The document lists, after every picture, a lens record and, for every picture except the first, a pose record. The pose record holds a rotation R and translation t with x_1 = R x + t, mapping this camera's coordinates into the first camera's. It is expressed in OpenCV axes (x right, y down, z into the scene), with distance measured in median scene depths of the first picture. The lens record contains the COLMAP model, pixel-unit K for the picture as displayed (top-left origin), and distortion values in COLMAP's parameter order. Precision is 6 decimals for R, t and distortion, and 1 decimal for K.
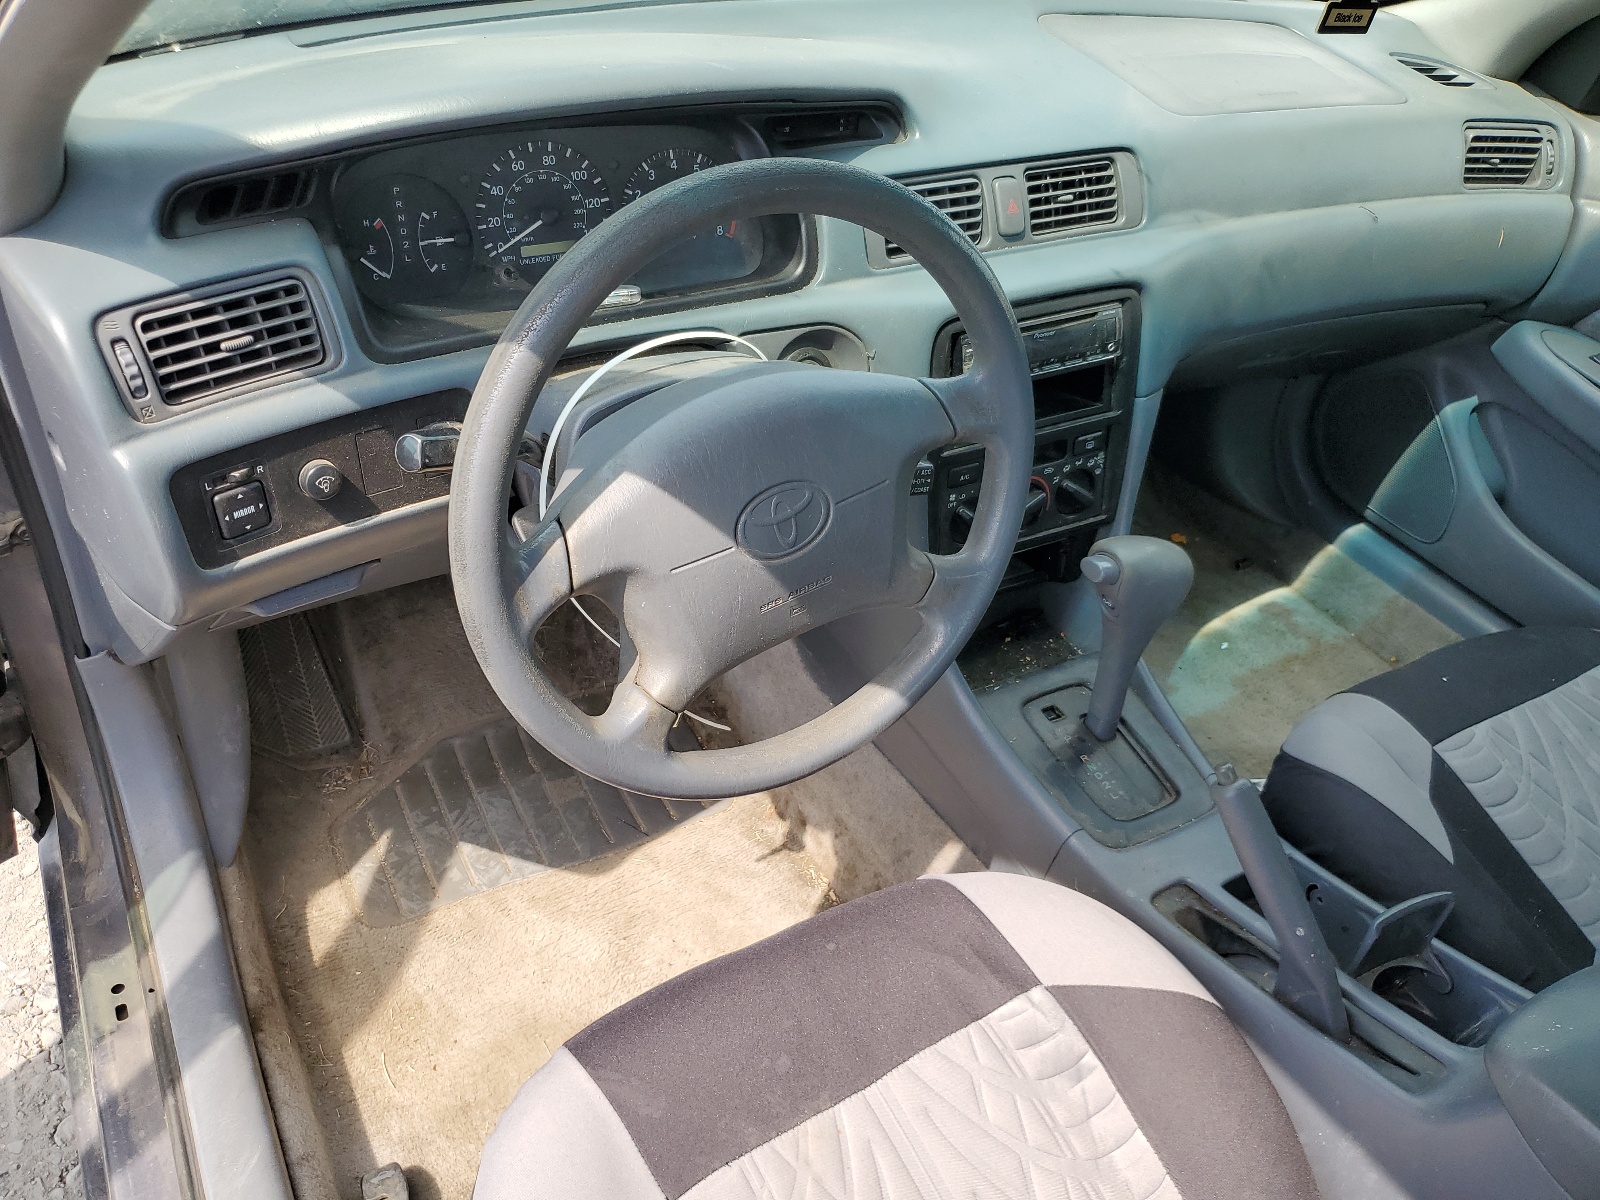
lens RADIAL K [[1271.5, 0, 800.0], [0, 1271.5, 600.0], [0, 0, 1]] dist [-0.003938, -0.002316]
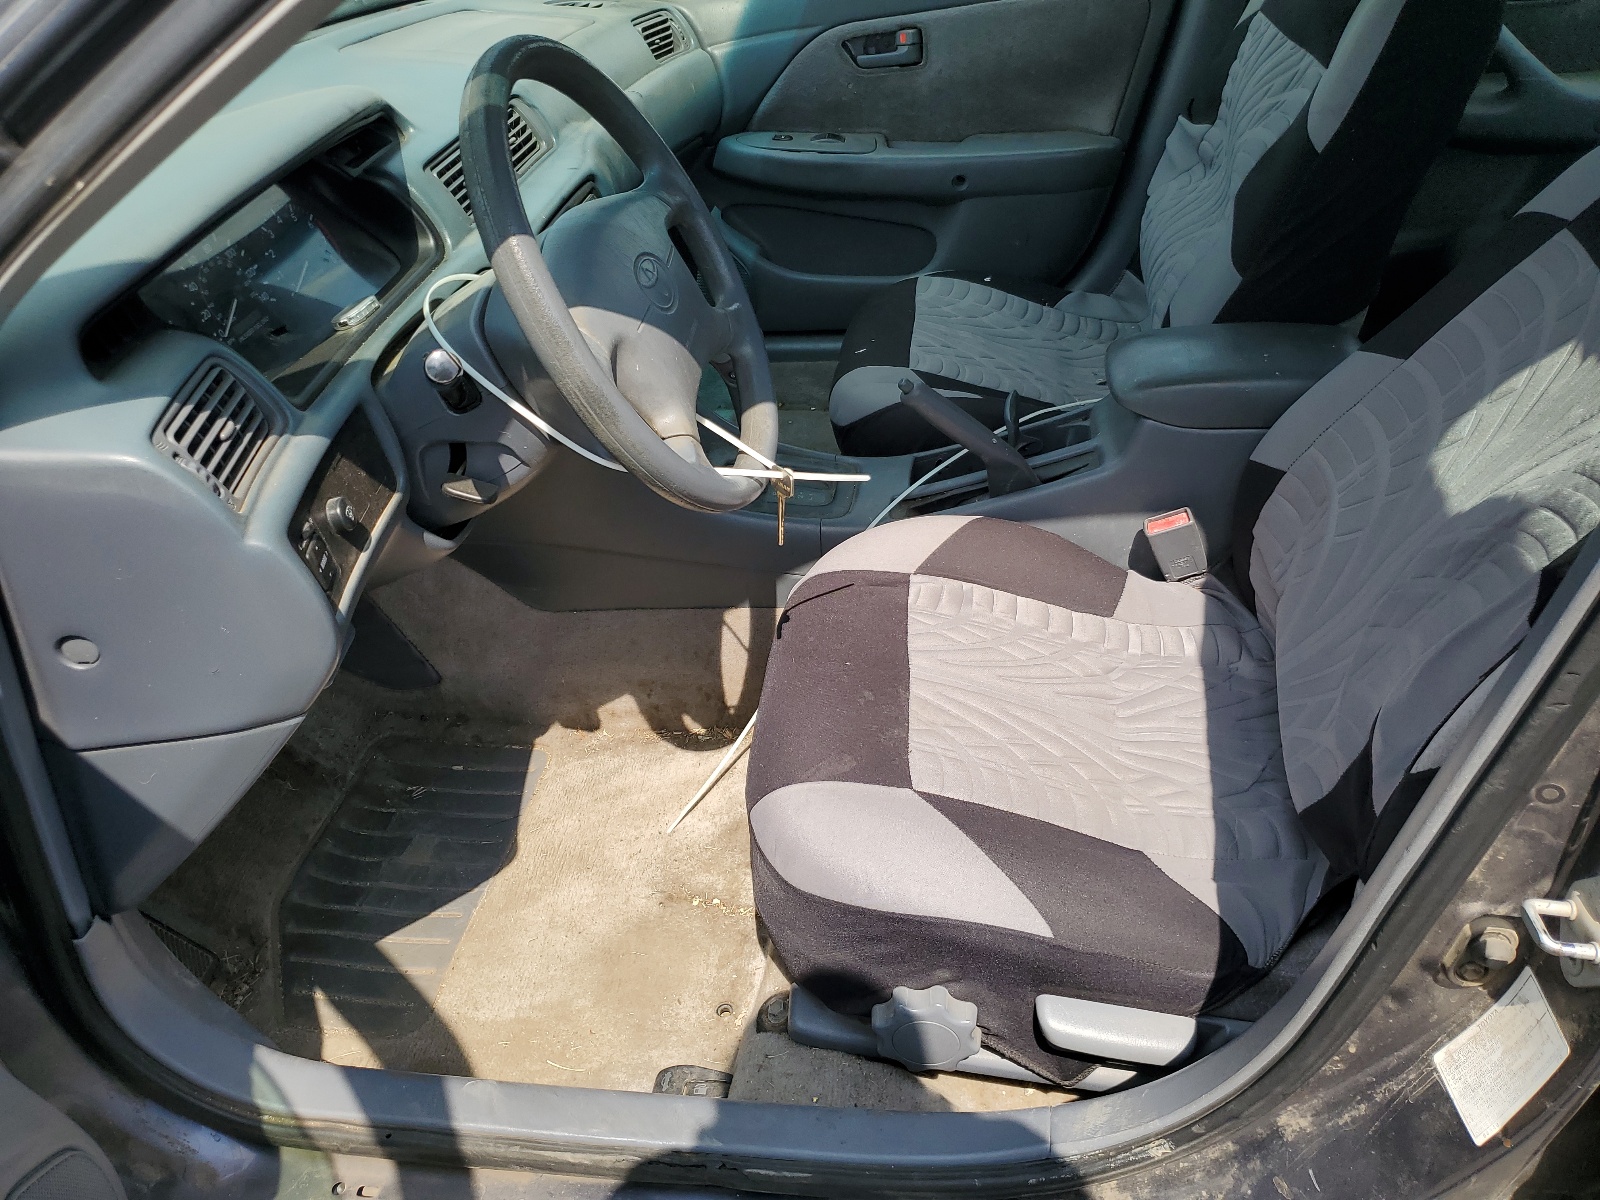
lens RADIAL K [[1271.5, 0, 800.0], [0, 1271.5, 600.0], [0, 0, 1]] dist [-0.003938, -0.002316]
pose [[0.576554, -0.560522, 0.594476, -0.772701], [0.603954, 0.782398, 0.151964, 0.032960], [-0.550295, 0.271421, 0.789624, -0.058115]]
